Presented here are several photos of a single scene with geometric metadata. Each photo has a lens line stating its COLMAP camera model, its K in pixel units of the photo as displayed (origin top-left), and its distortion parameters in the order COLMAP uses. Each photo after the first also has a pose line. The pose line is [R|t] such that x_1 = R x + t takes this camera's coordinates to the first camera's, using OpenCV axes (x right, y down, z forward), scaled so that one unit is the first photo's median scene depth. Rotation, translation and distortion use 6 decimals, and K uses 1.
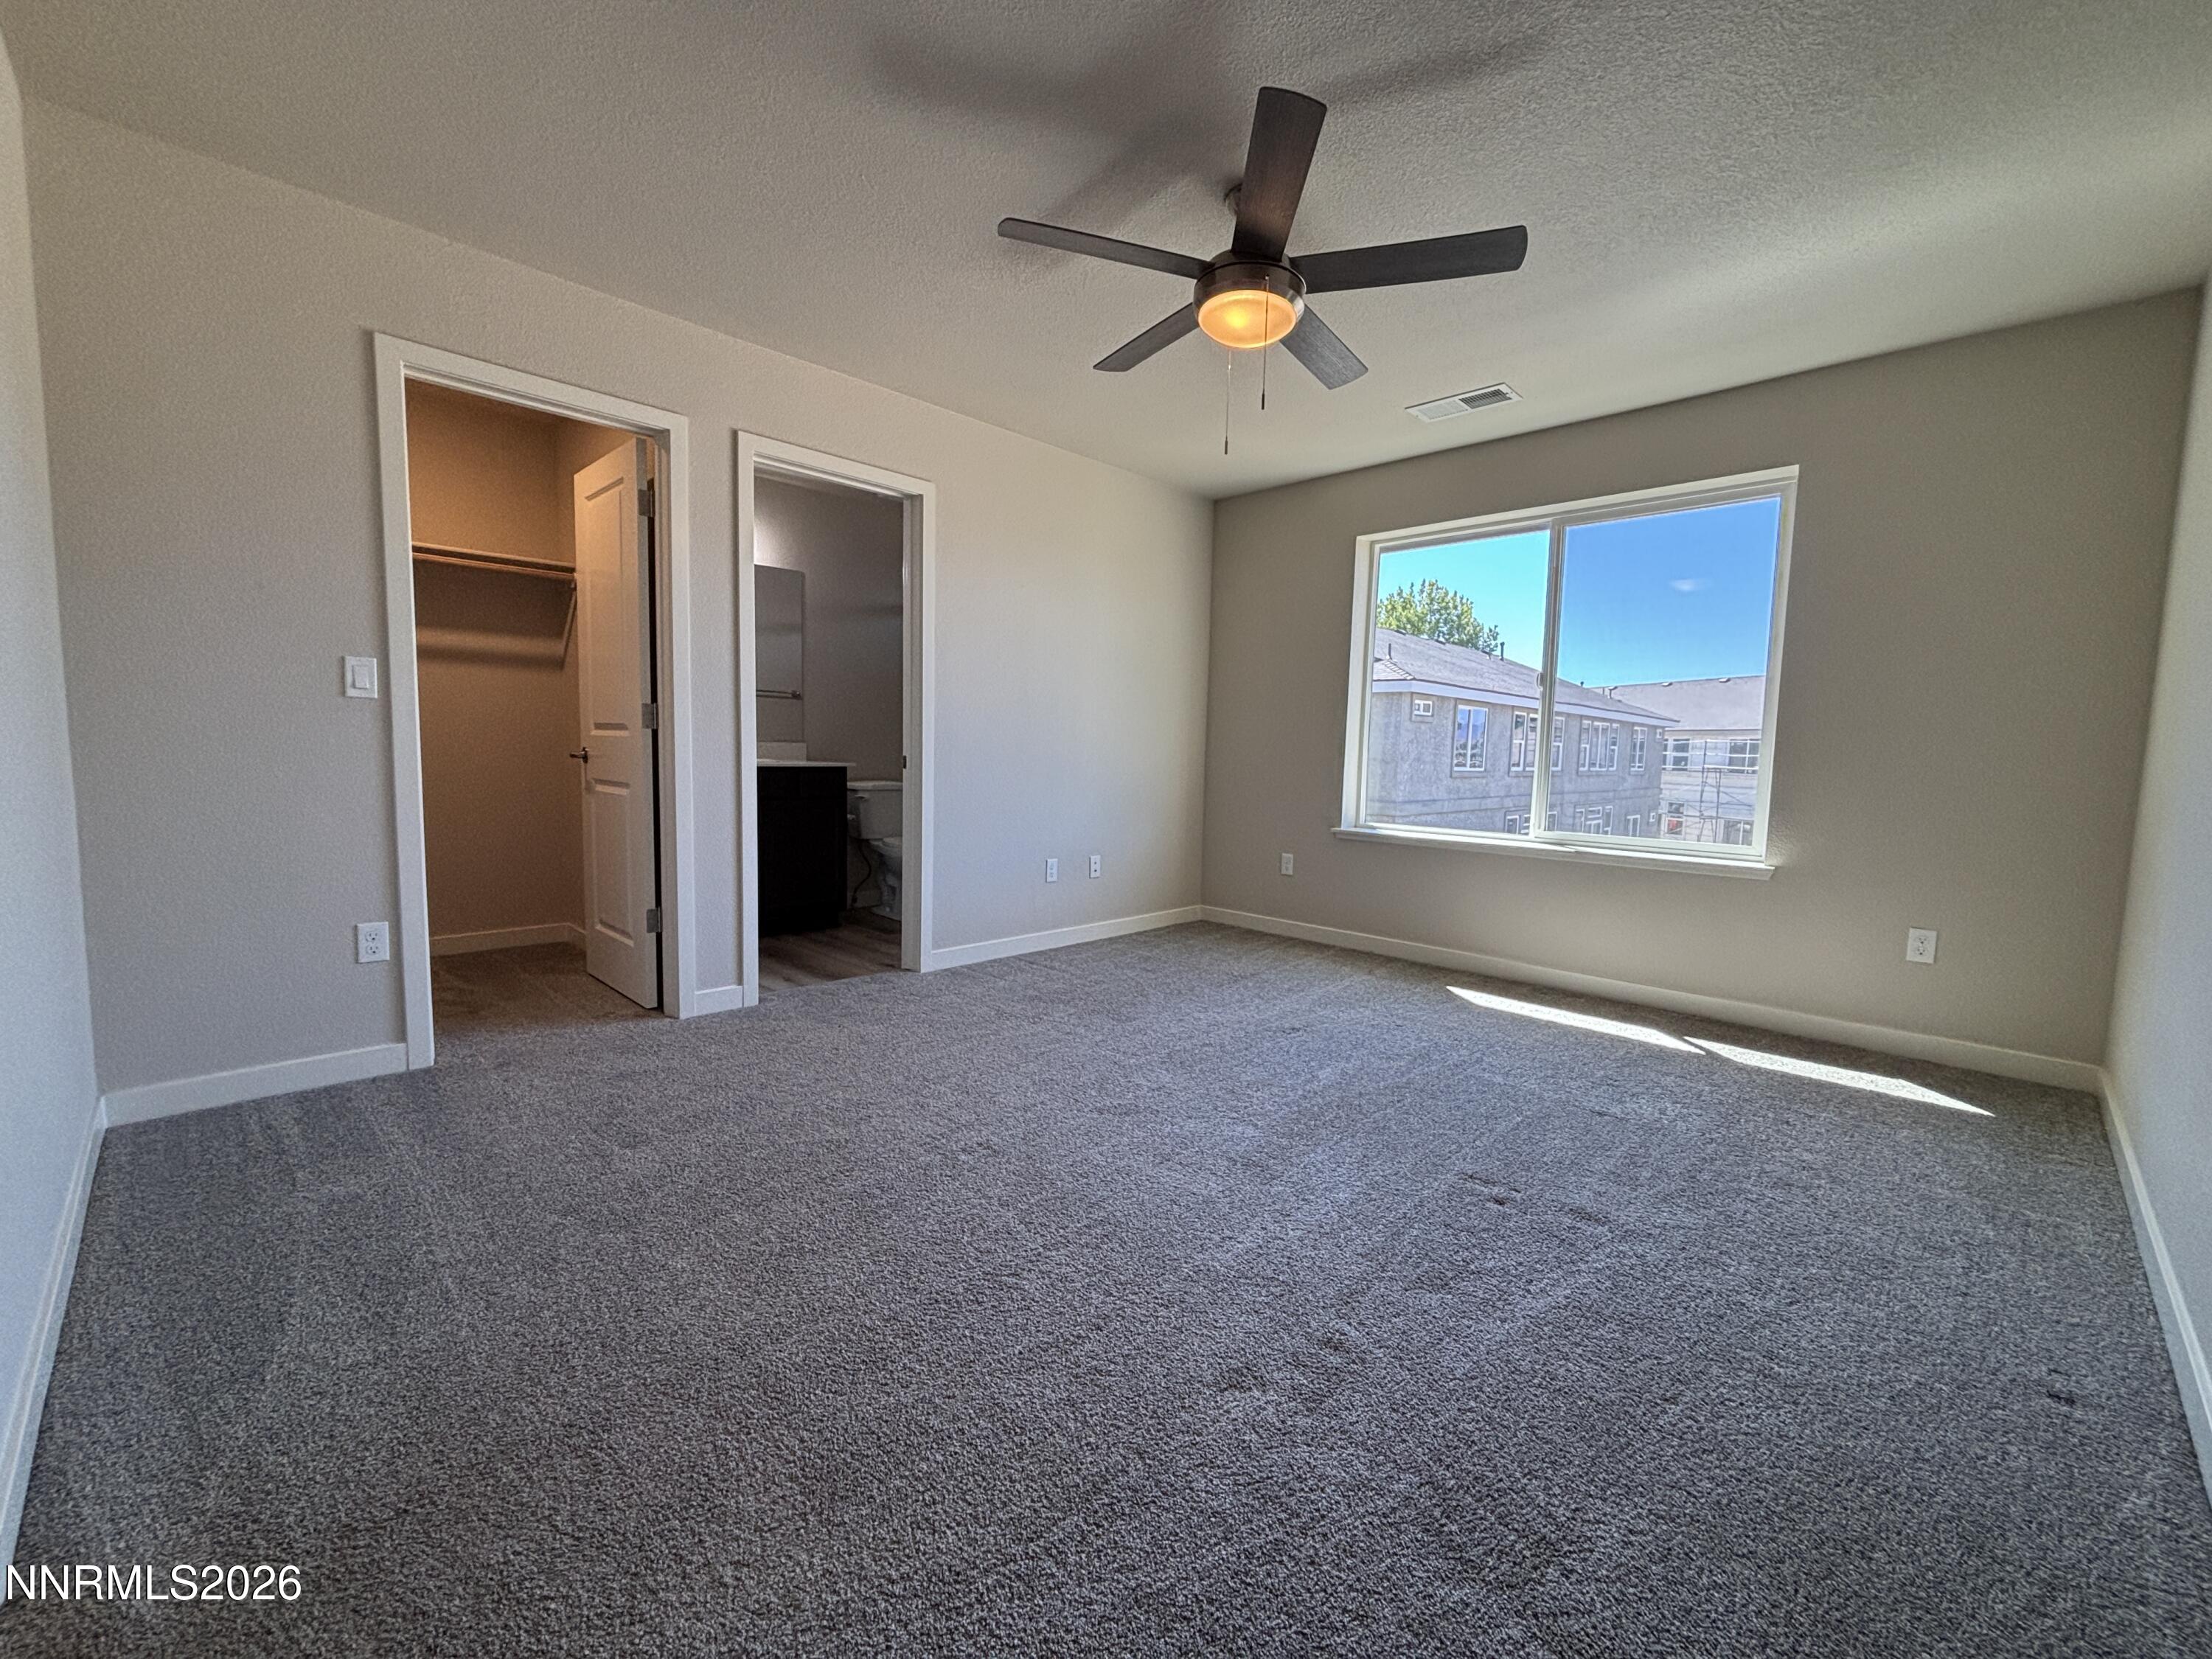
lens RADIAL K [[899.8, 0, 1107.2], [0, 899.8, 830.5], [0, 0, 1]] dist [0.000638, 0.000473]
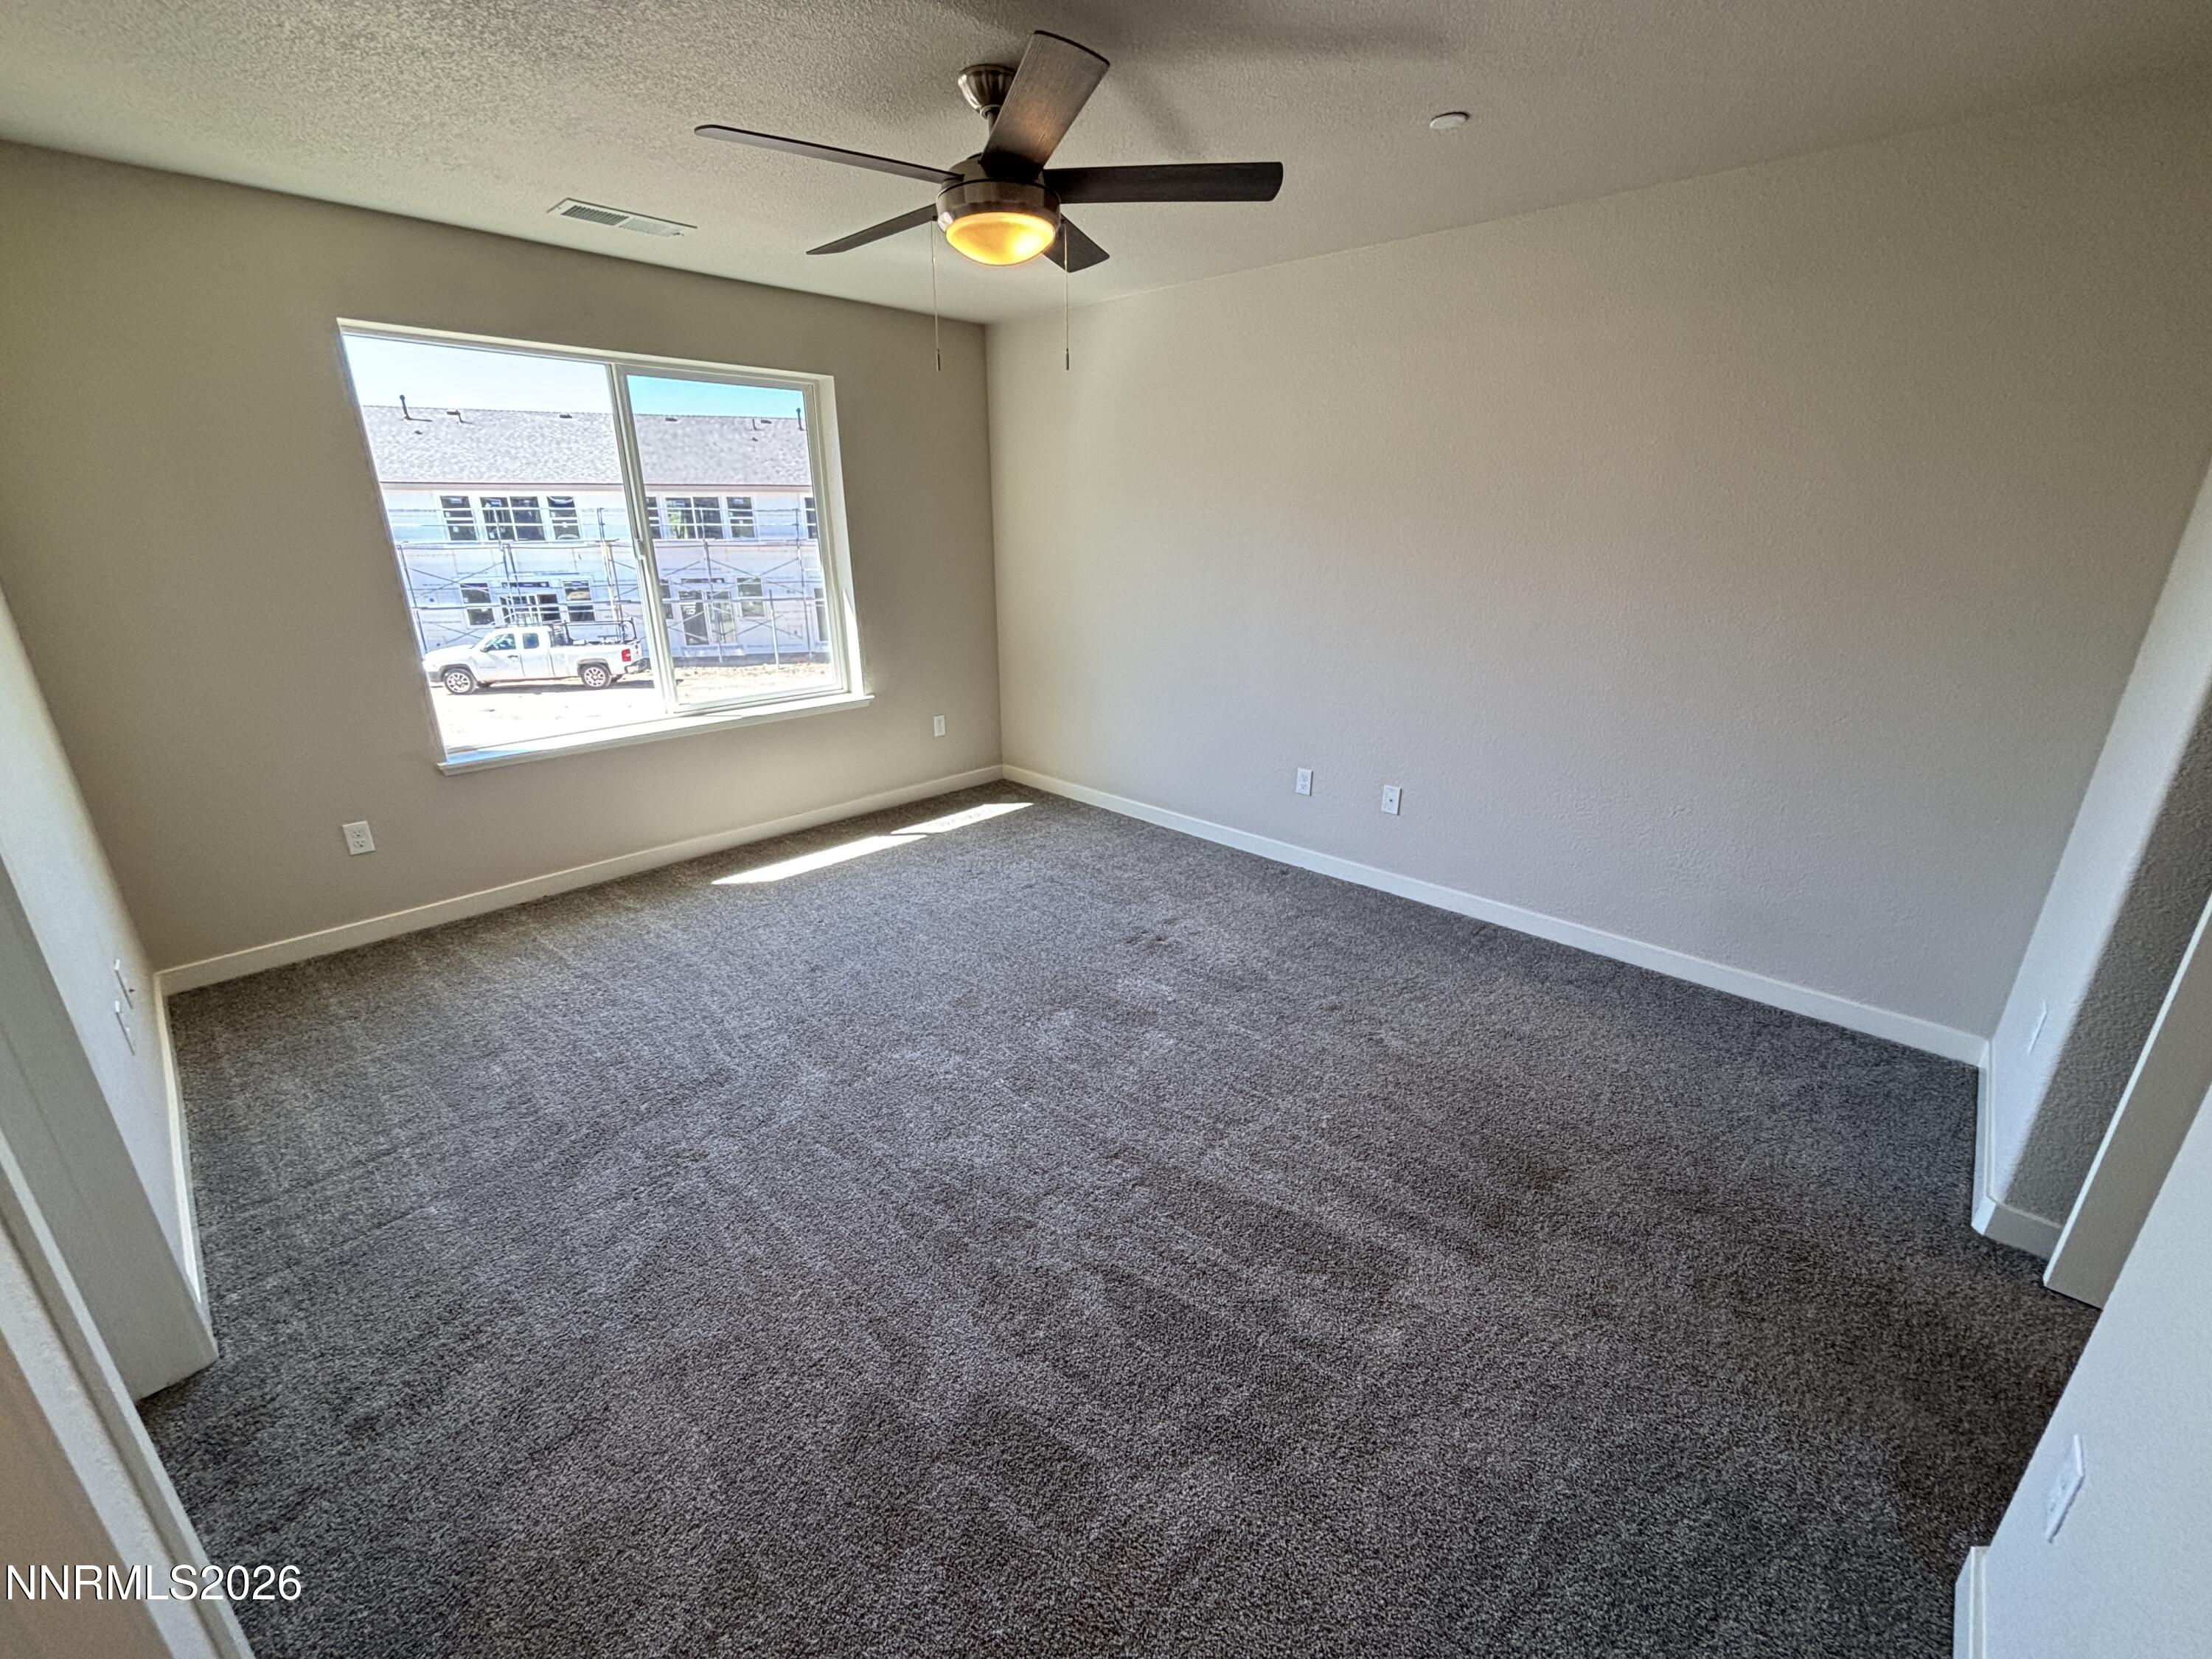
lens RADIAL K [[901.6, 0, 1100.6], [0, 901.6, 824.9], [0, 0, 1]] dist [-0.000380, 0.000316]
pose [[-0.028761, -0.353527, 0.934982, -0.656340], [0.083622, 0.931239, 0.354684, -0.244660], [-0.996082, 0.088386, 0.002779, 0.682584]]
